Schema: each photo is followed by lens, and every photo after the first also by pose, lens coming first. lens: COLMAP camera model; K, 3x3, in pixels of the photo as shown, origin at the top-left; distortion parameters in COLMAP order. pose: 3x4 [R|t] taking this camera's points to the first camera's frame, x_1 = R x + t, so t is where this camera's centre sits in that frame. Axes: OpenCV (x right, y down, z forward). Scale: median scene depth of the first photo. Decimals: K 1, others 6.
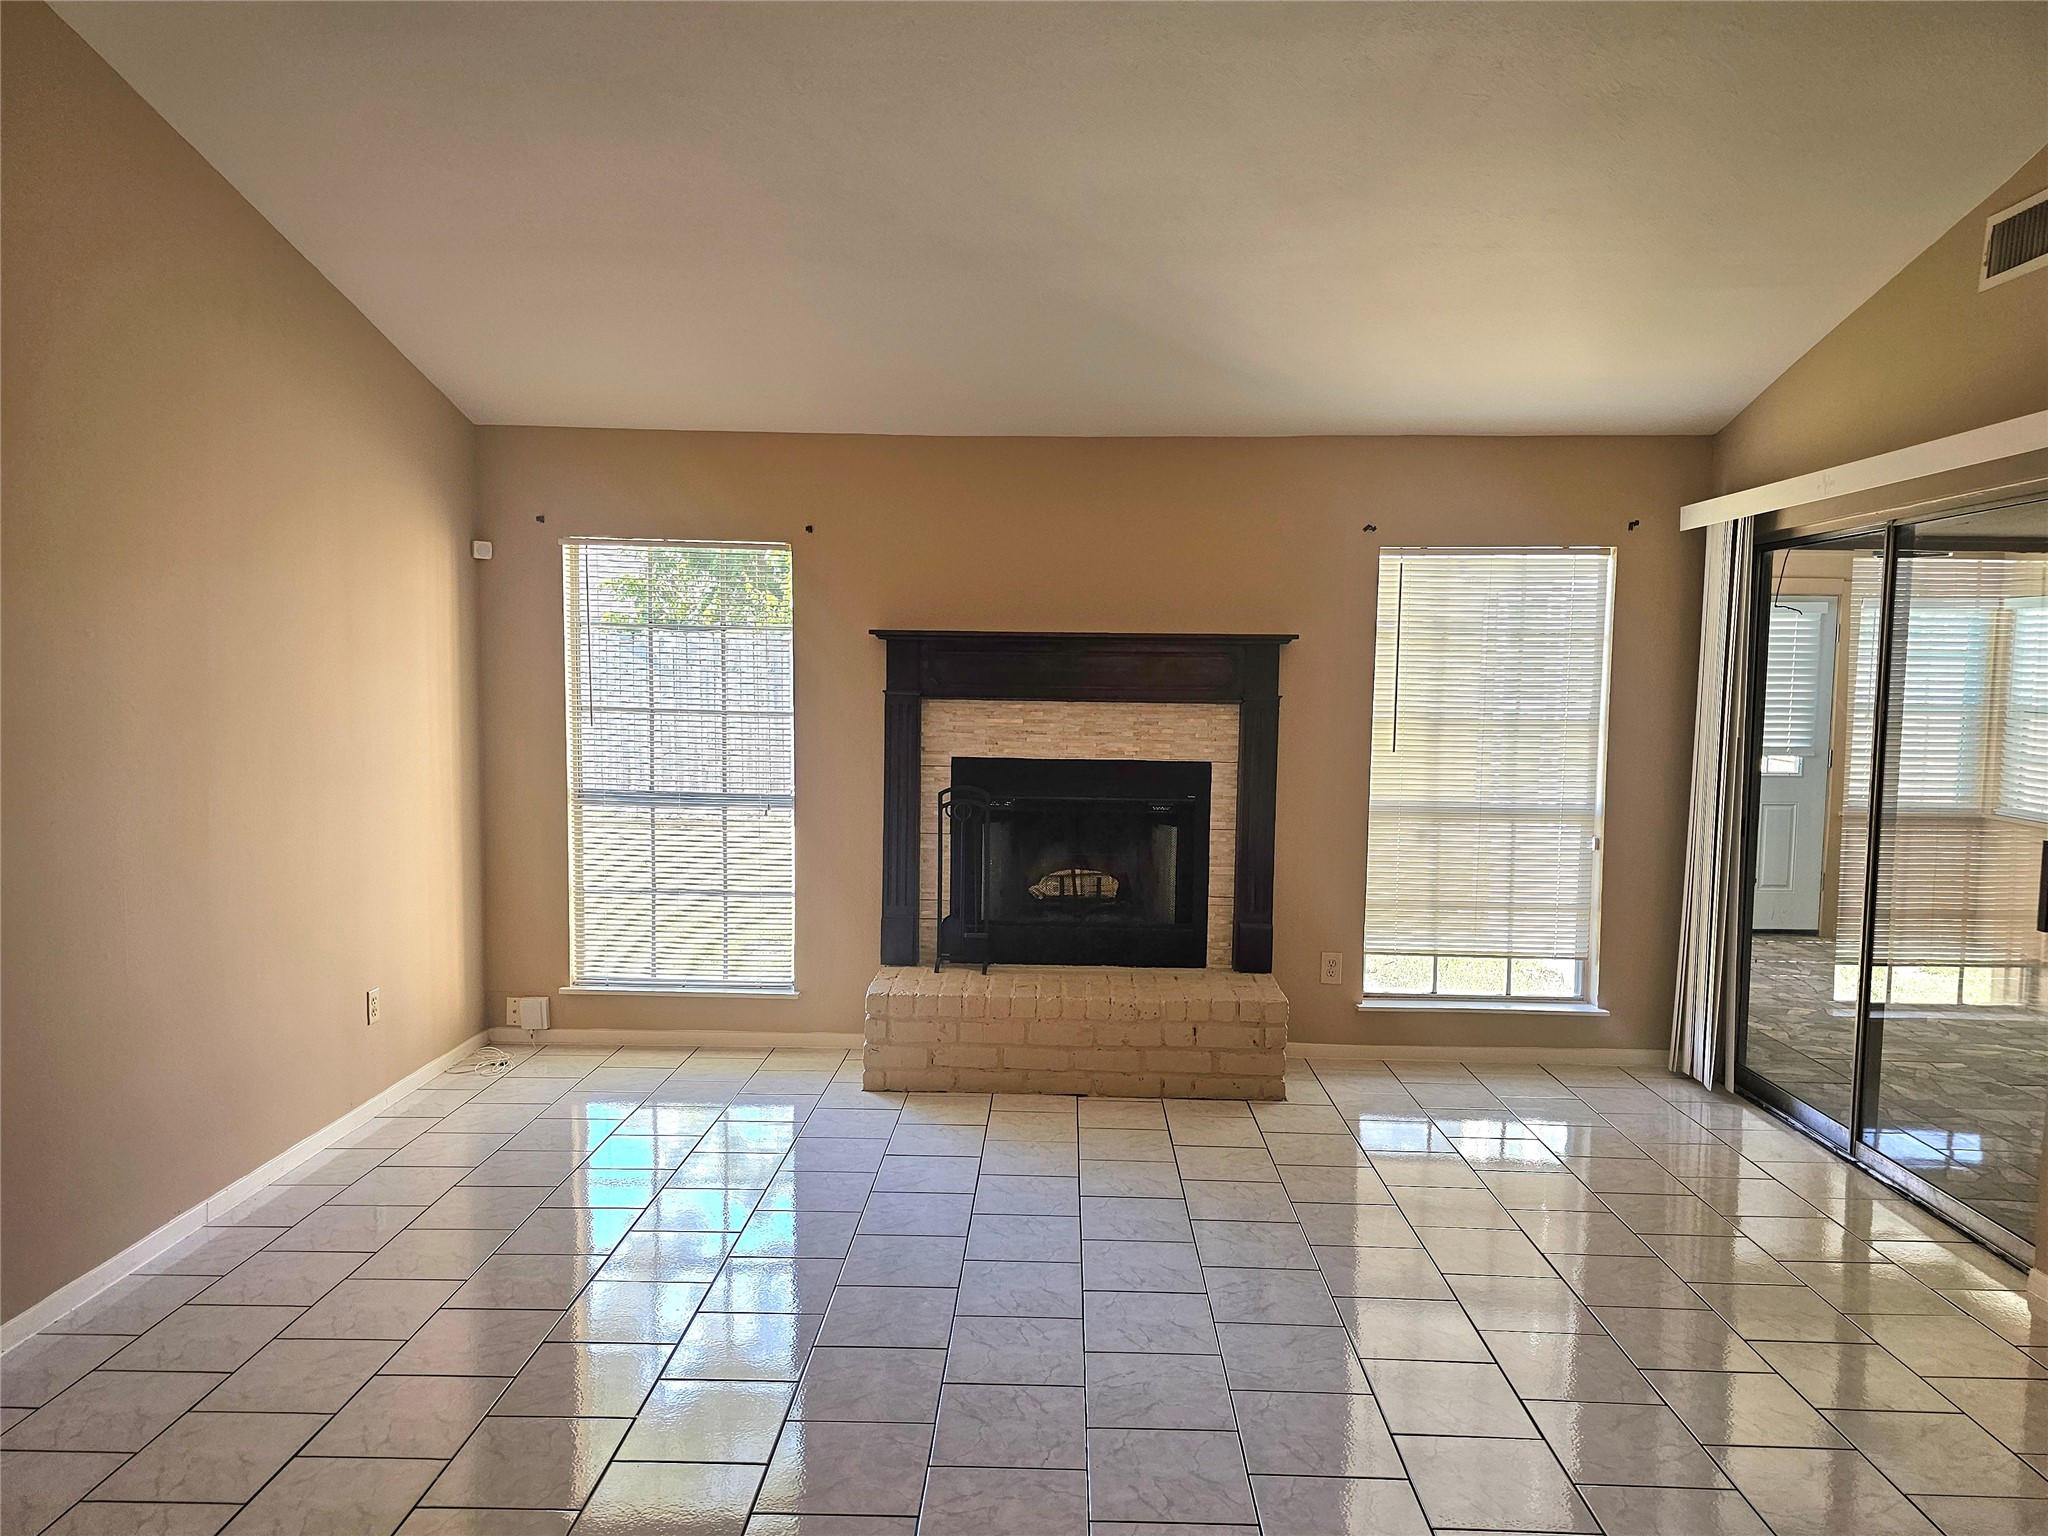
lens RADIAL K [[1349.5, 0, 1024.0], [0, 1349.5, 768.0], [0, 0, 1]] dist [-0.001827, -0.002533]
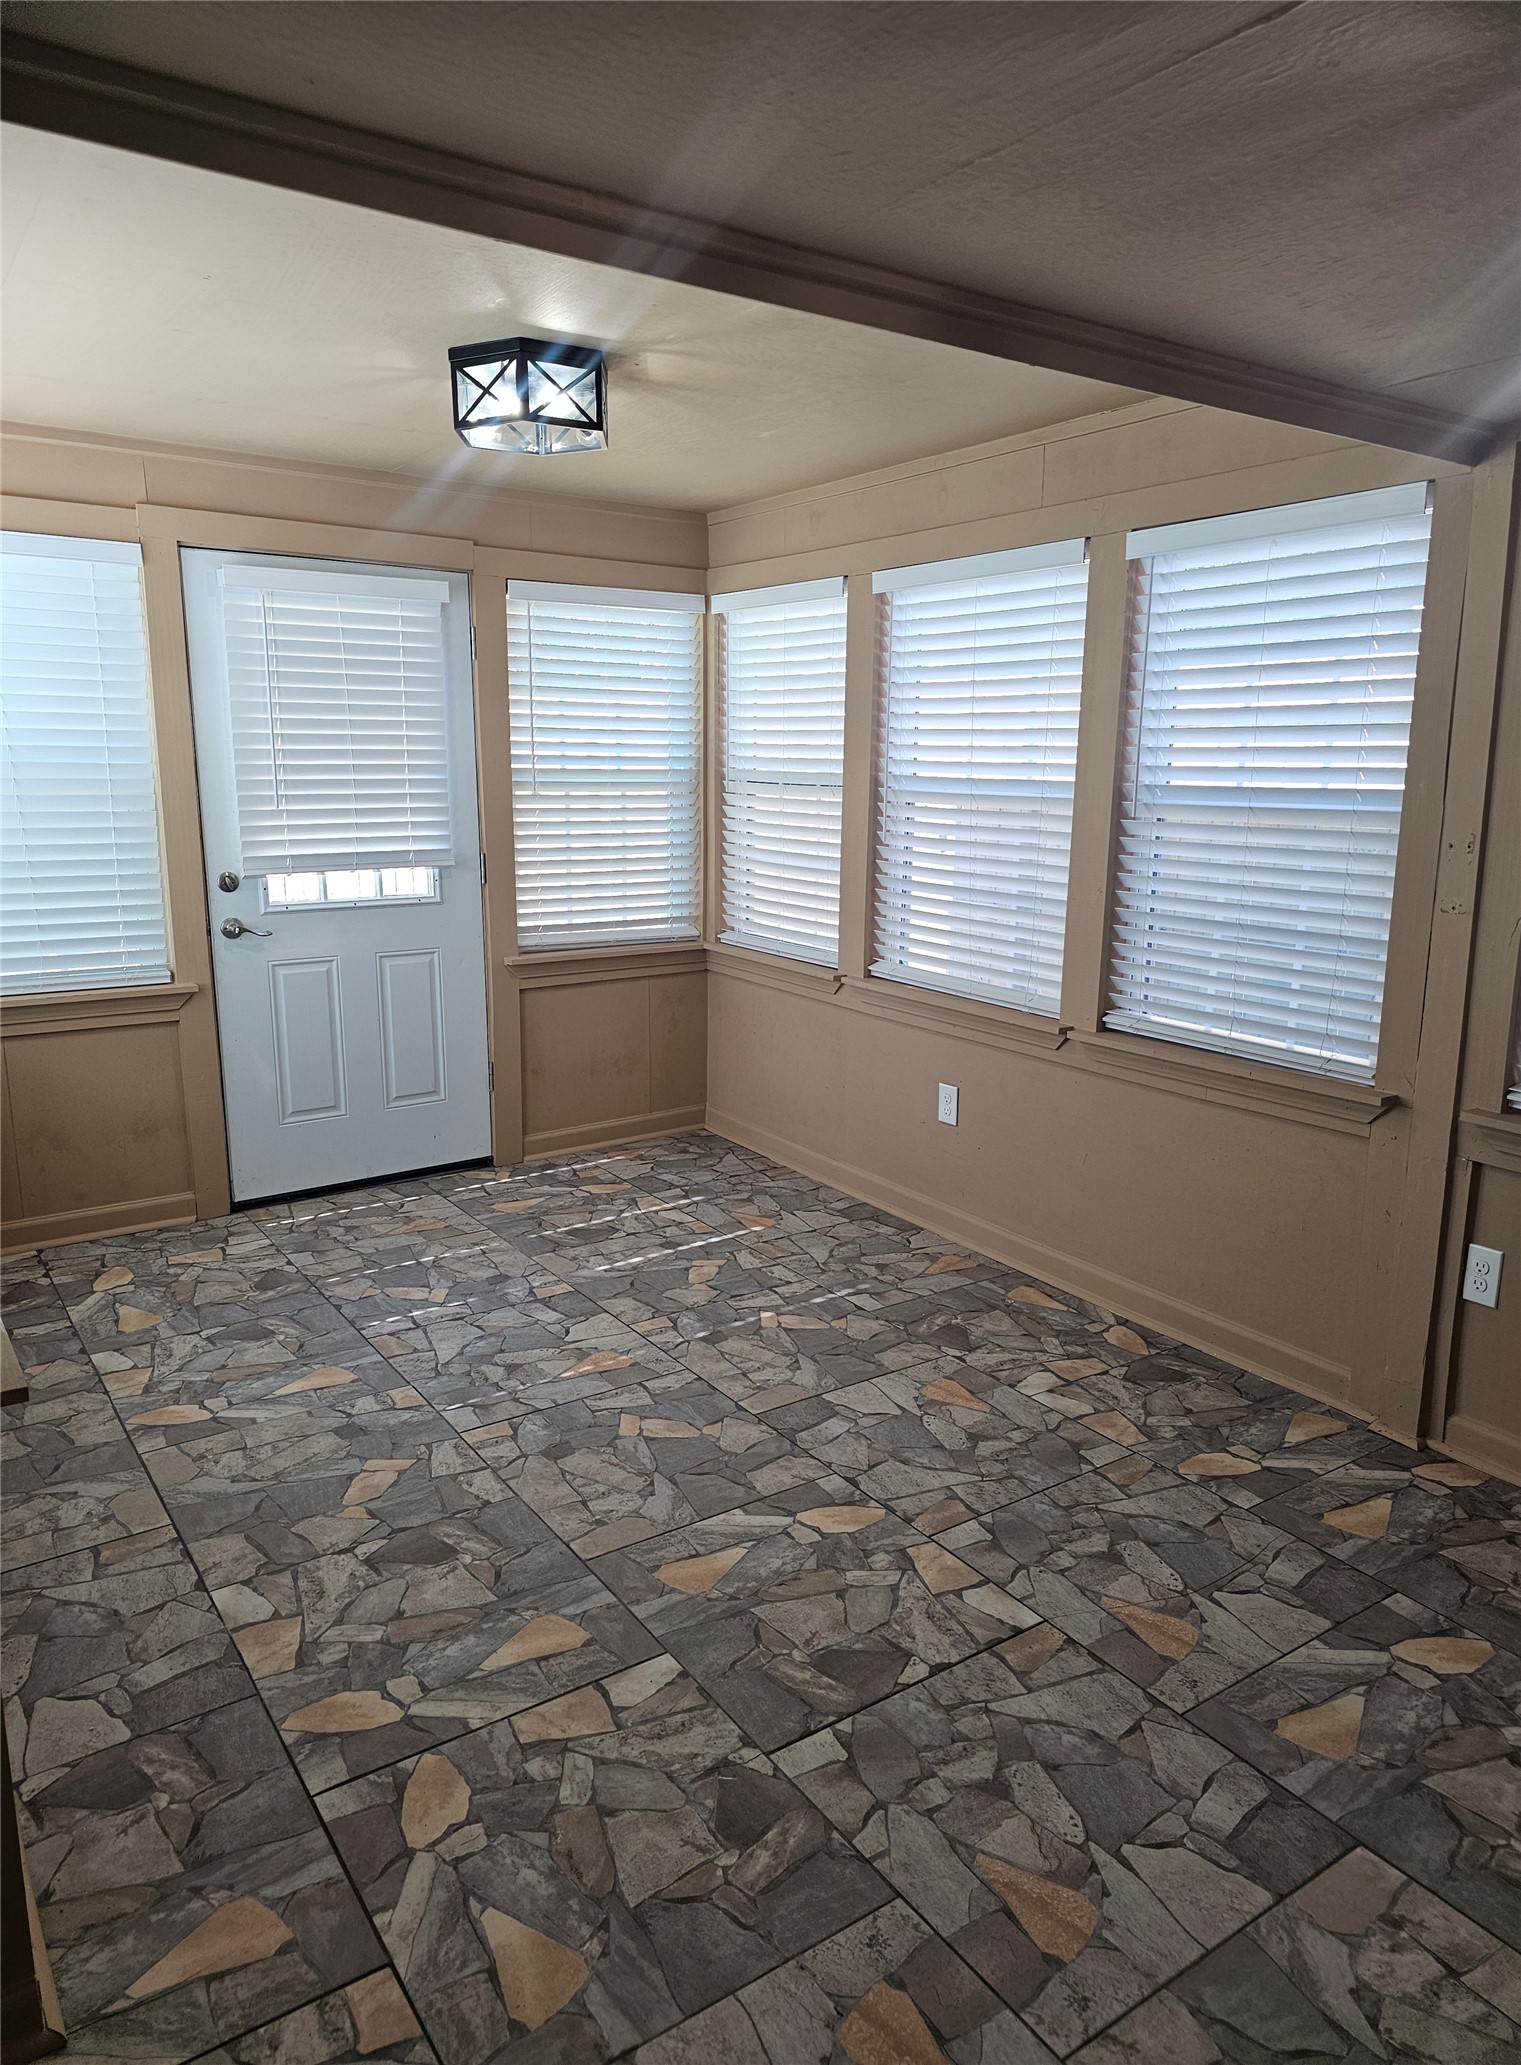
lens RADIAL K [[1366.7, 0, 737.1], [0, 1366.7, 1034.1], [0, 0, 1]] dist [0.069779, -0.077592]
pose [[0.808353, -0.129433, 0.574294, 0.511459], [0.052618, 0.987511, 0.148501, -0.027501], [-0.586343, -0.089823, 0.805068, 0.688390]]
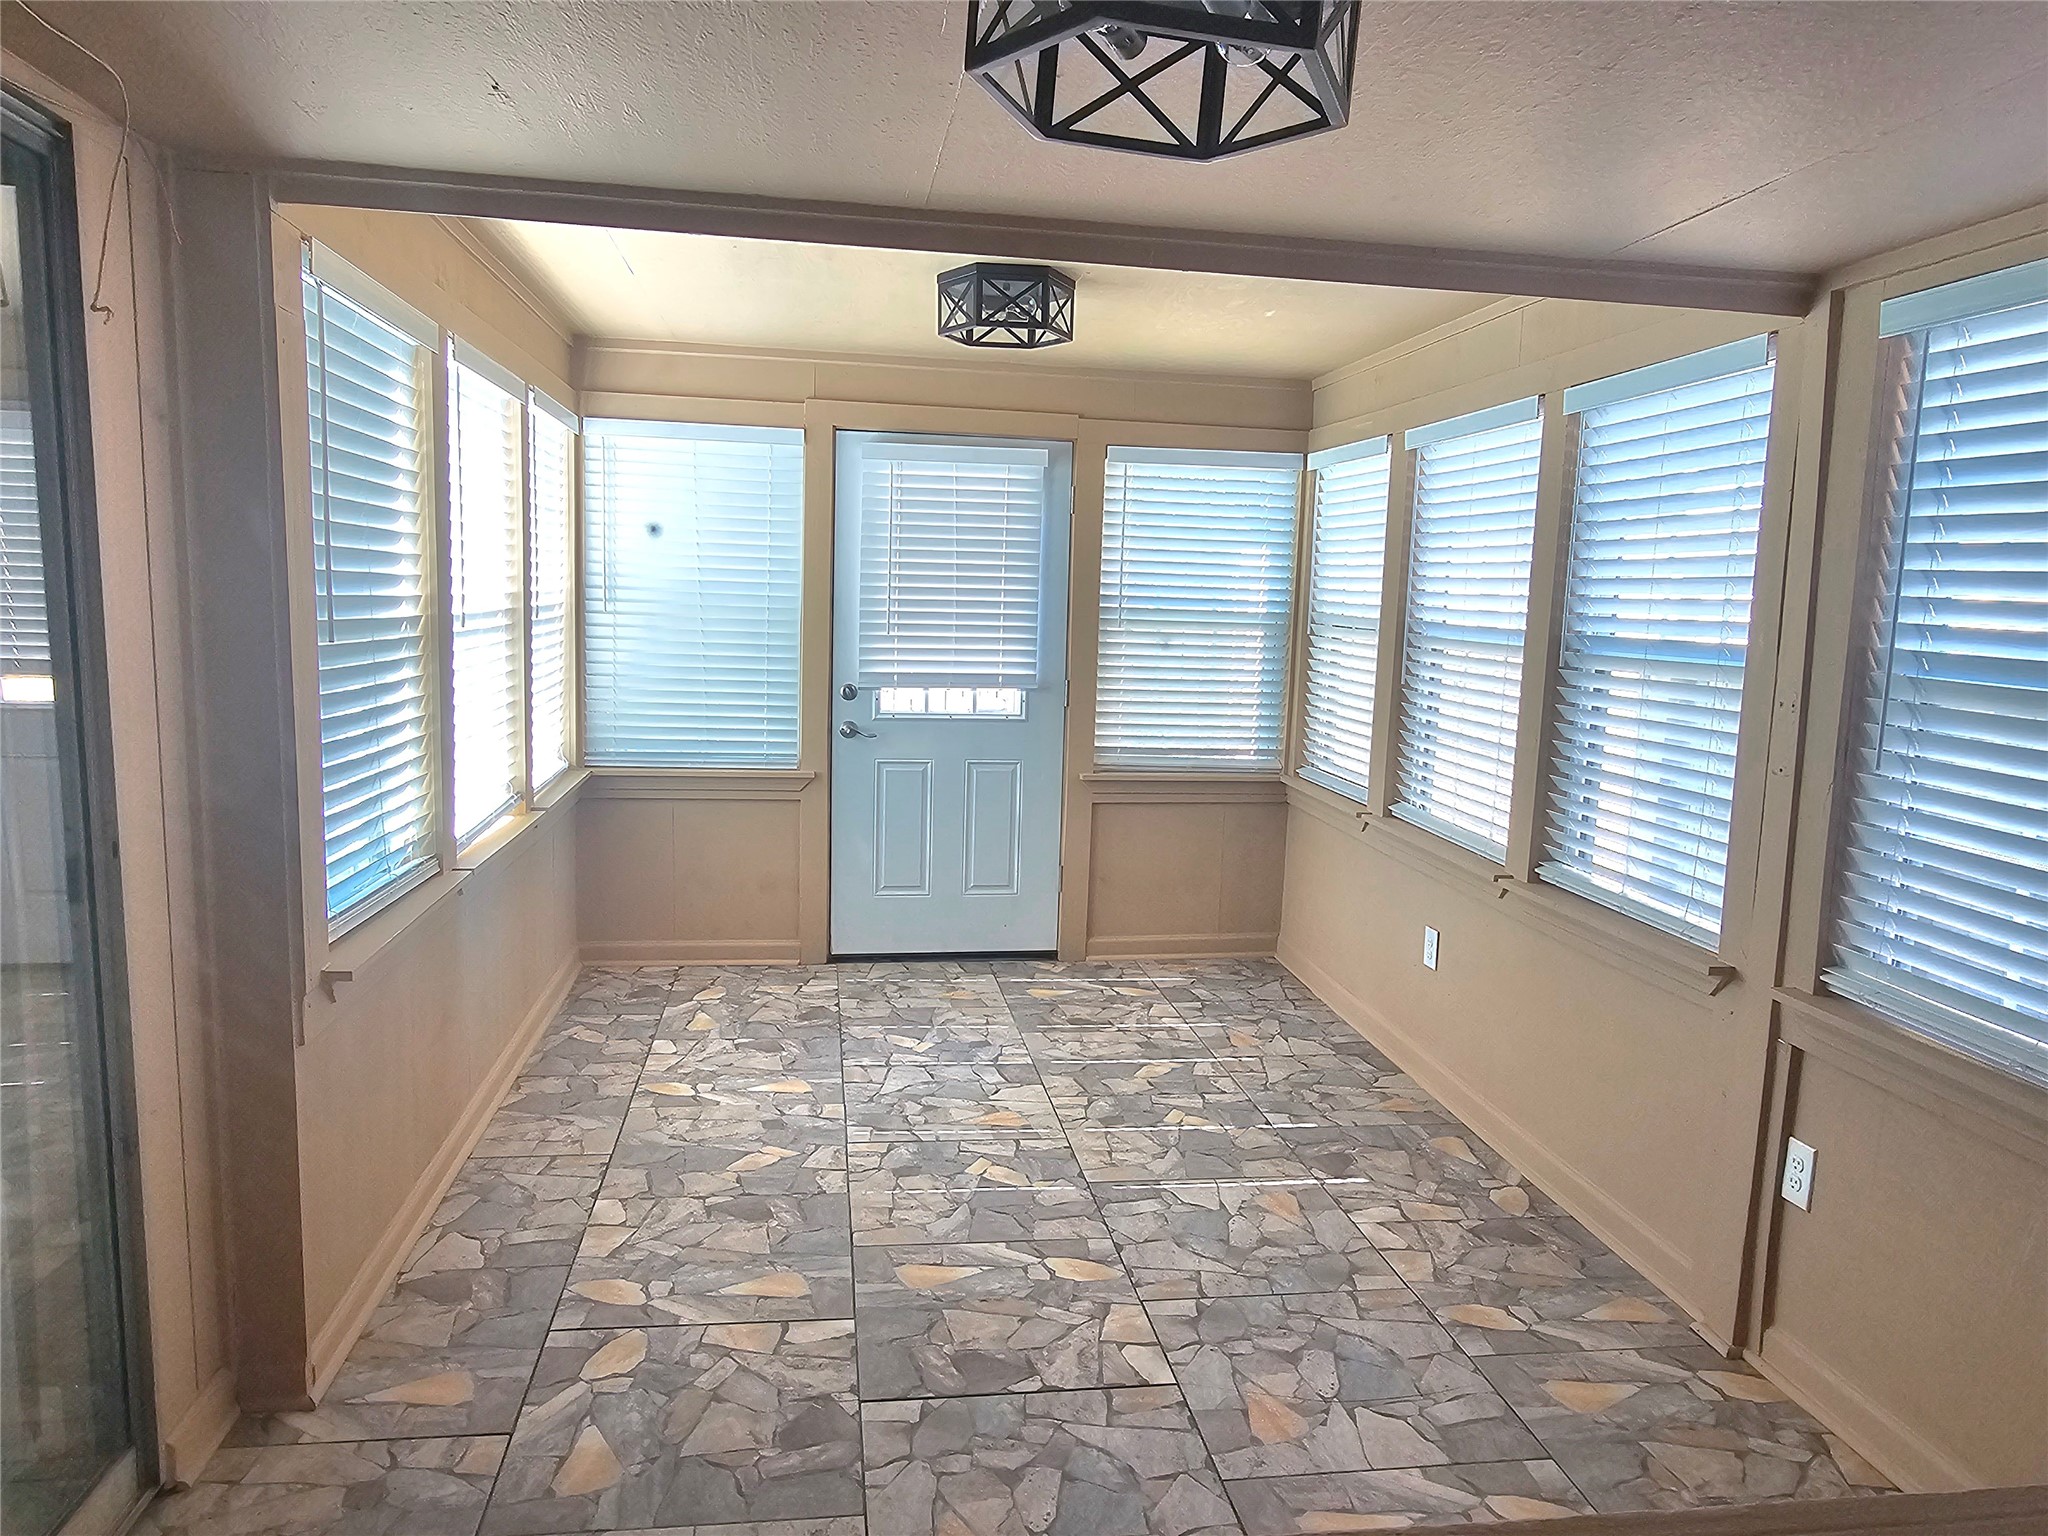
lens RADIAL K [[1377.1, 0, 1024.0], [0, 1377.1, 768.0], [0, 0, 1]] dist [0.000527, 0.000997]
pose [[0.983382, -0.009819, 0.181281, 0.687335], [0.000339, 0.998634, 0.052253, -0.008428], [-0.181547, -0.051323, 0.982042, 0.520772]]
